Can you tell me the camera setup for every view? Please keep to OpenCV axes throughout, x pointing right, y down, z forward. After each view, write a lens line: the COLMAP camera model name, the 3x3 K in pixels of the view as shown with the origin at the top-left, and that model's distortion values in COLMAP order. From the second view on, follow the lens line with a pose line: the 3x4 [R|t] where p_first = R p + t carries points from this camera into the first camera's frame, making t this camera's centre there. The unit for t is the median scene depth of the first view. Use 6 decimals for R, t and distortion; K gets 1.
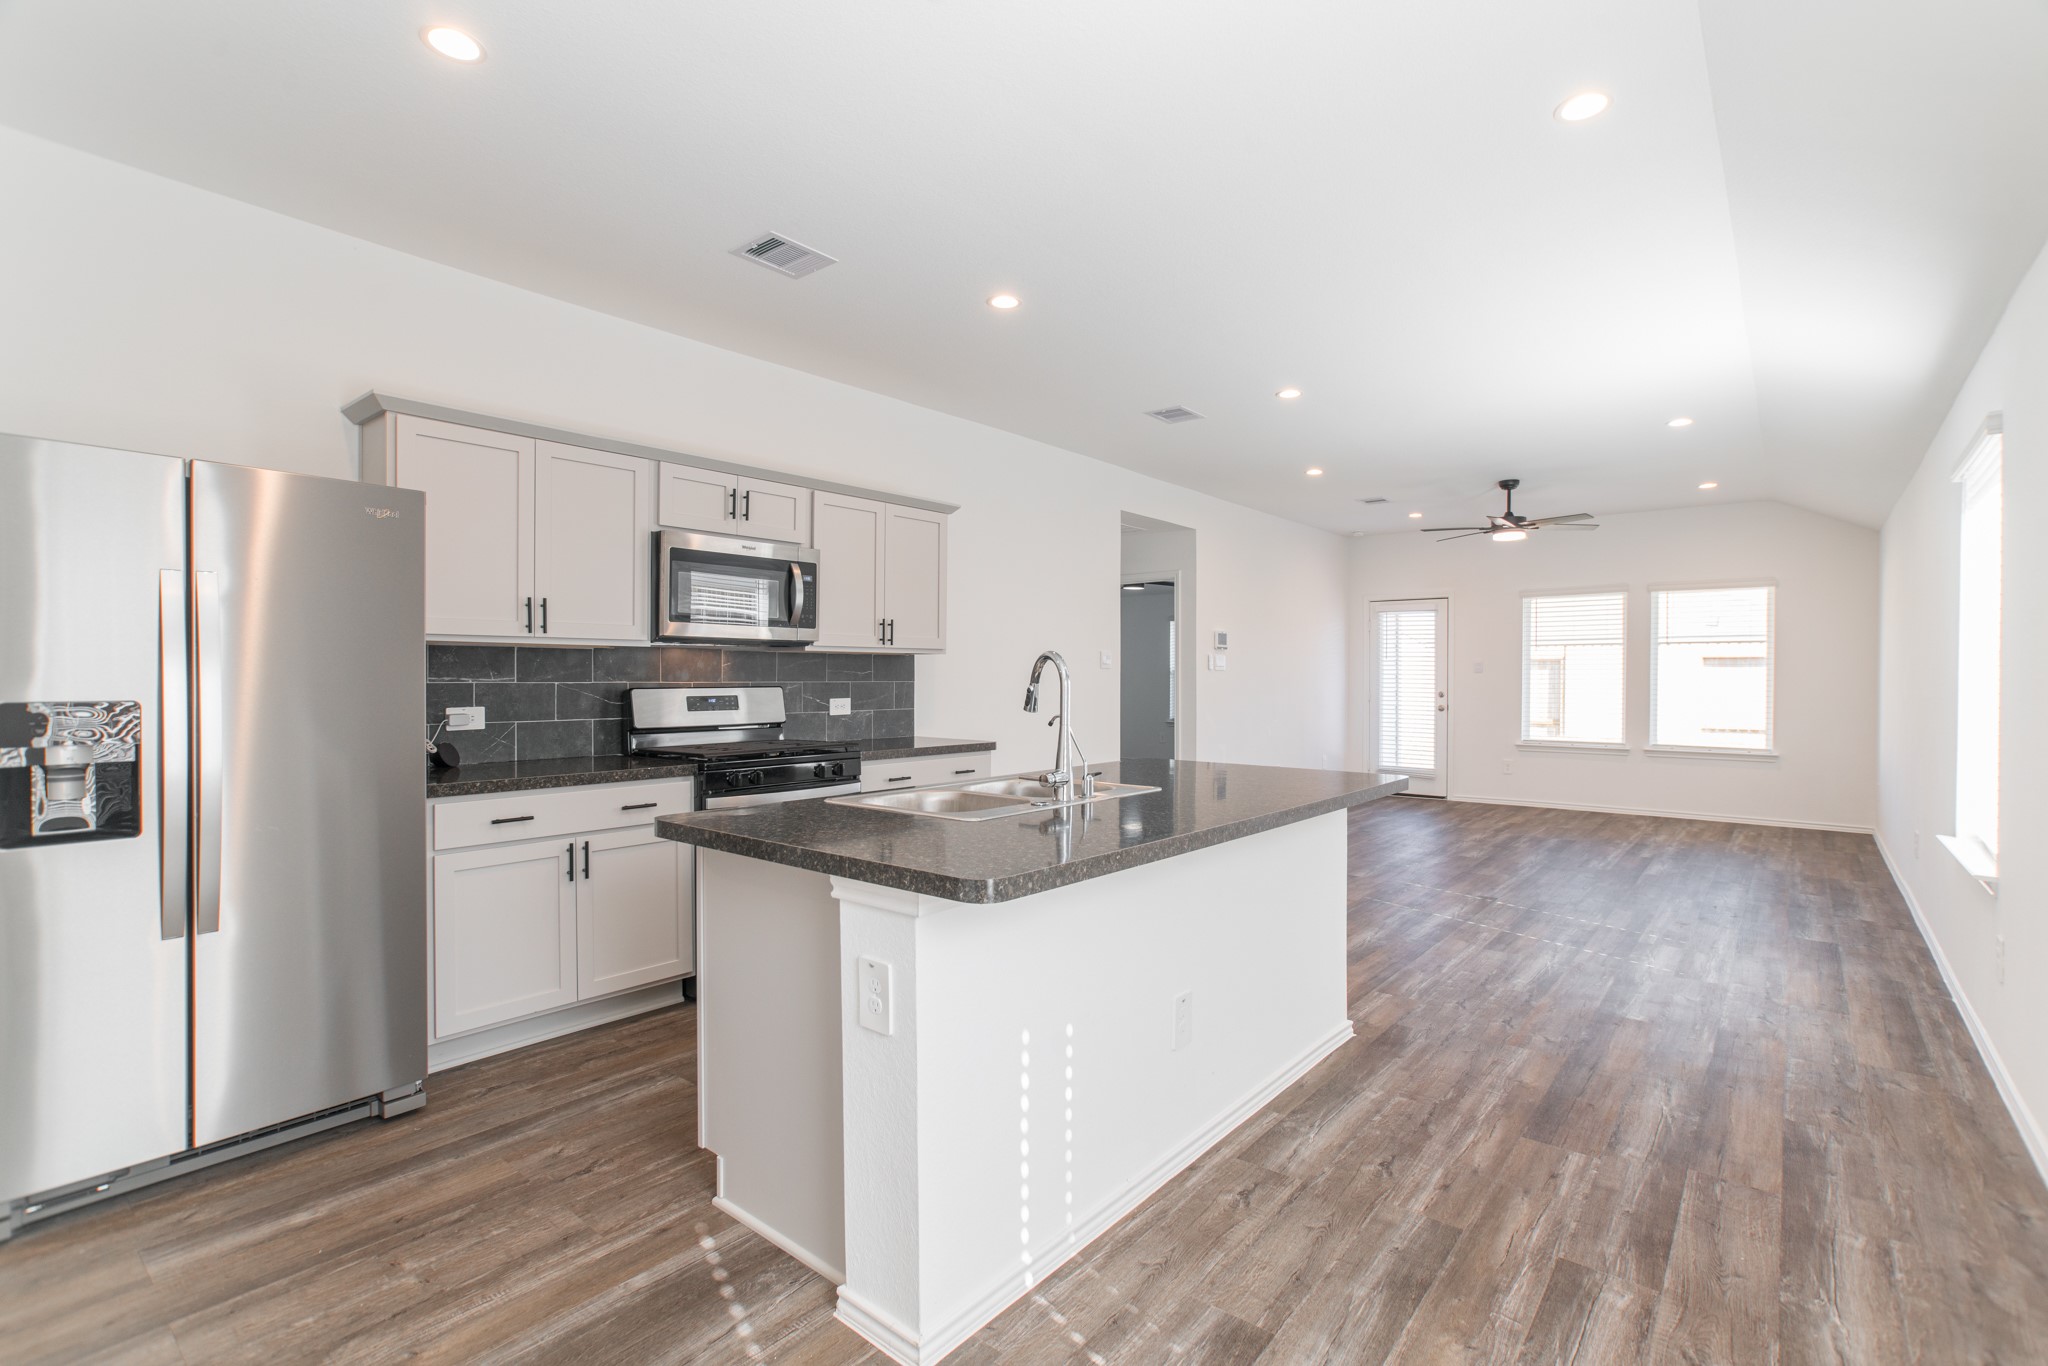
lens RADIAL K [[950.9, 0, 1010.5], [0, 950.9, 689.8], [0, 0, 1]] dist [-0.034052, 0.019982]
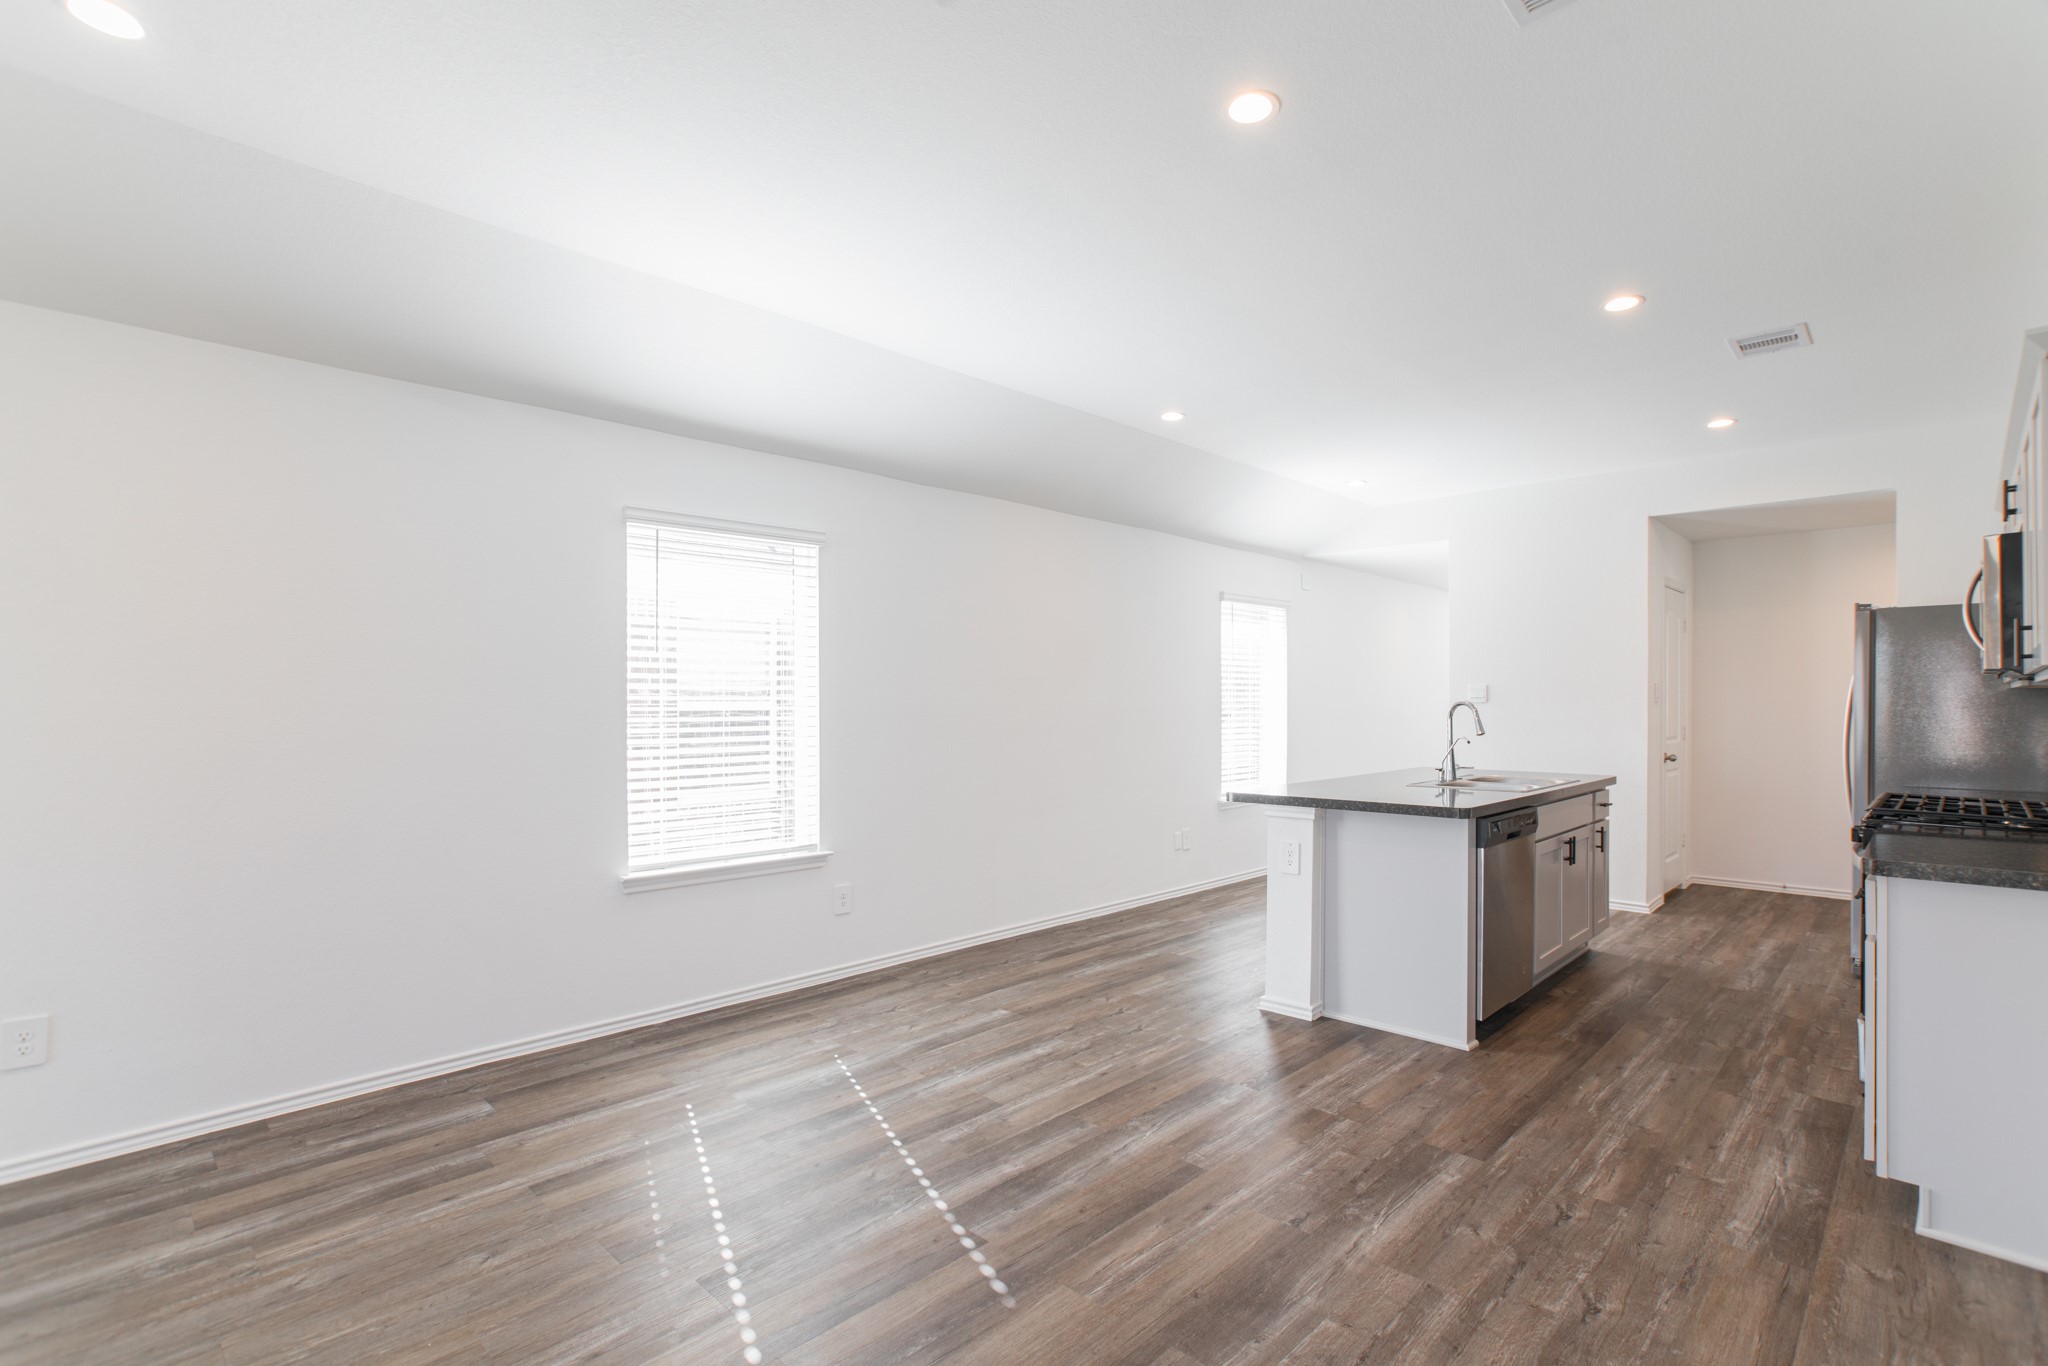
lens RADIAL K [[950.9, 0, 1049.9], [0, 950.9, 714.0], [0, 0, 1]] dist [-0.034052, 0.019982]
pose [[-0.997924, -0.002281, 0.064366, 0.408453], [-0.000681, 0.999690, 0.024879, -0.034631], [-0.064402, 0.024783, -0.997616, 1.644280]]
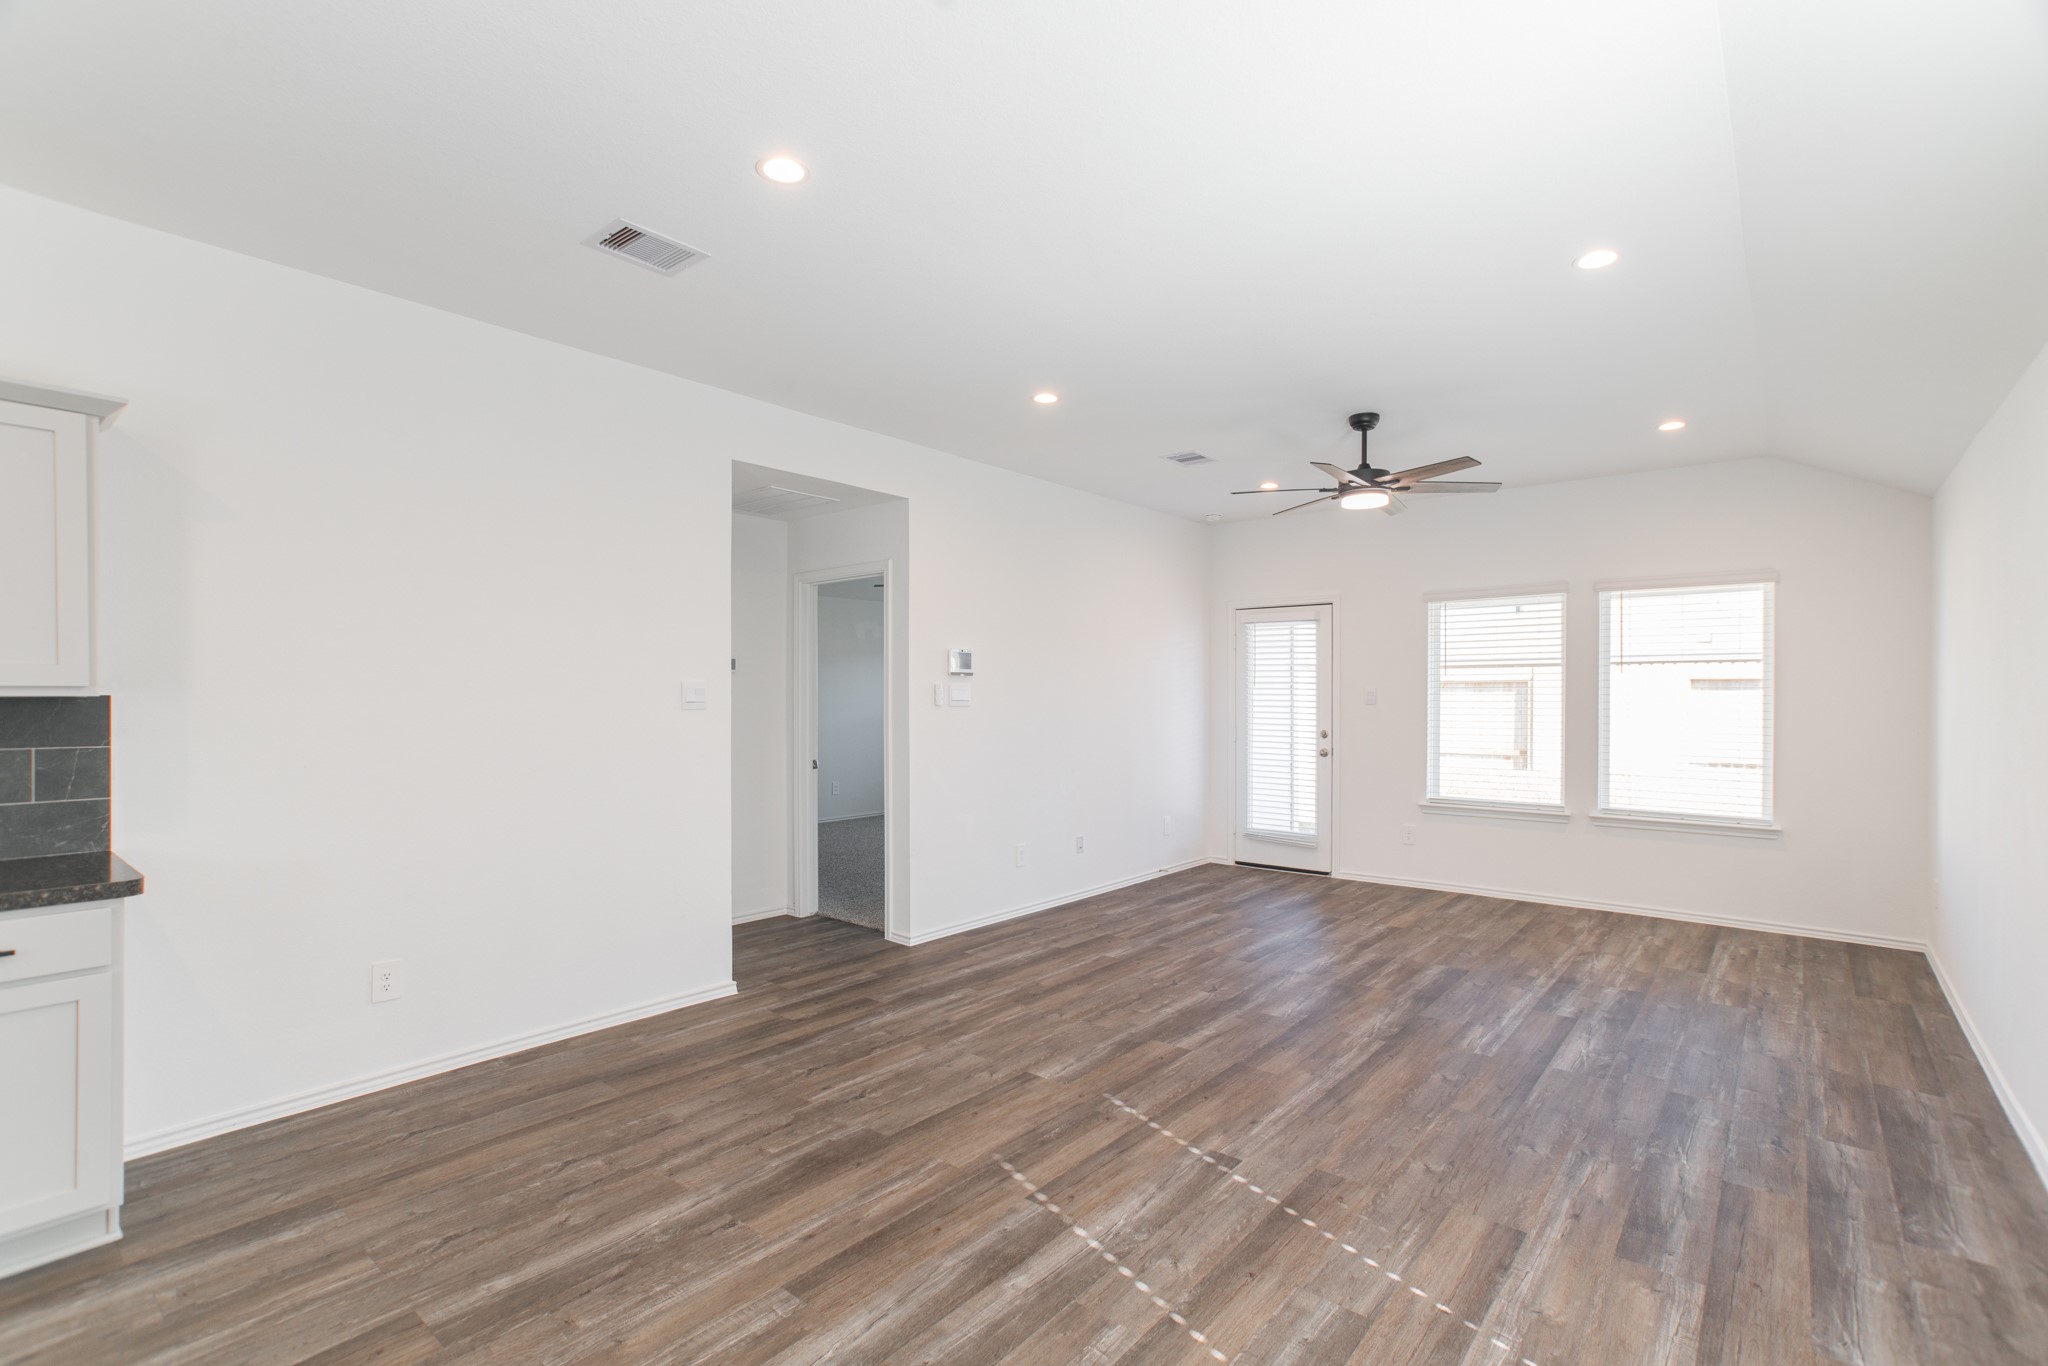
lens RADIAL K [[950.9, 0, 1022.6], [0, 950.9, 687.2], [0, 0, 1]] dist [-0.034052, 0.019982]
pose [[0.999989, -0.001896, 0.004240, 0.470787], [0.001982, 0.999788, -0.020488, -0.034957], [-0.004200, 0.020496, 0.999781, 0.567501]]
